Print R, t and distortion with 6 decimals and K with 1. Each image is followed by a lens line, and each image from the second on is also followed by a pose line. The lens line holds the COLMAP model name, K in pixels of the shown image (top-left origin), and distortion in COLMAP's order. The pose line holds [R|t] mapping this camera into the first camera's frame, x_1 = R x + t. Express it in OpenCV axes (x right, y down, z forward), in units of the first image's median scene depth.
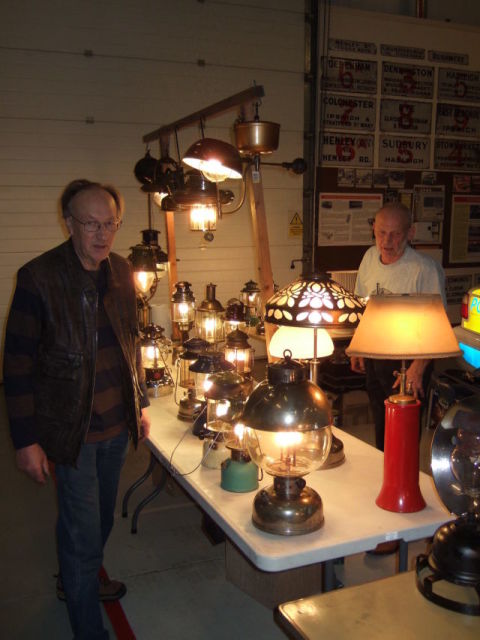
lens RADIAL K [[663.7, 0, 240.0], [0, 663.7, 320.0], [0, 0, 1]] dist [0.009279, -0.109041]
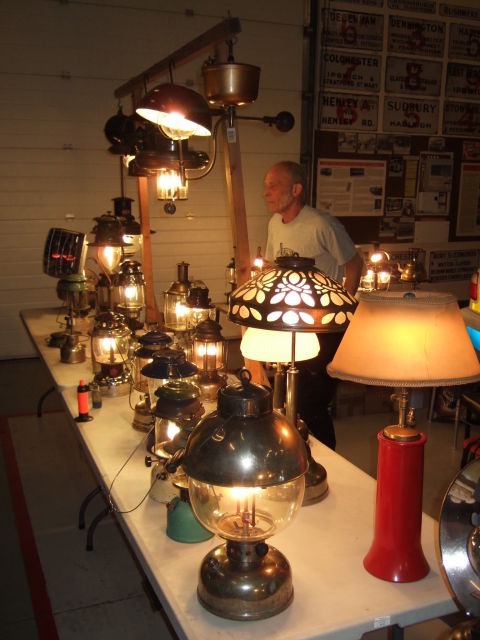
lens RADIAL K [[663.7, 0, 240.0], [0, 663.7, 320.0], [0, 0, 1]] dist [0.009279, -0.109041]
pose [[0.999920, 0.012457, -0.002280, 0.037383], [-0.012332, 0.998745, 0.048545, -0.025338], [0.002882, -0.048513, 0.998818, 0.154963]]
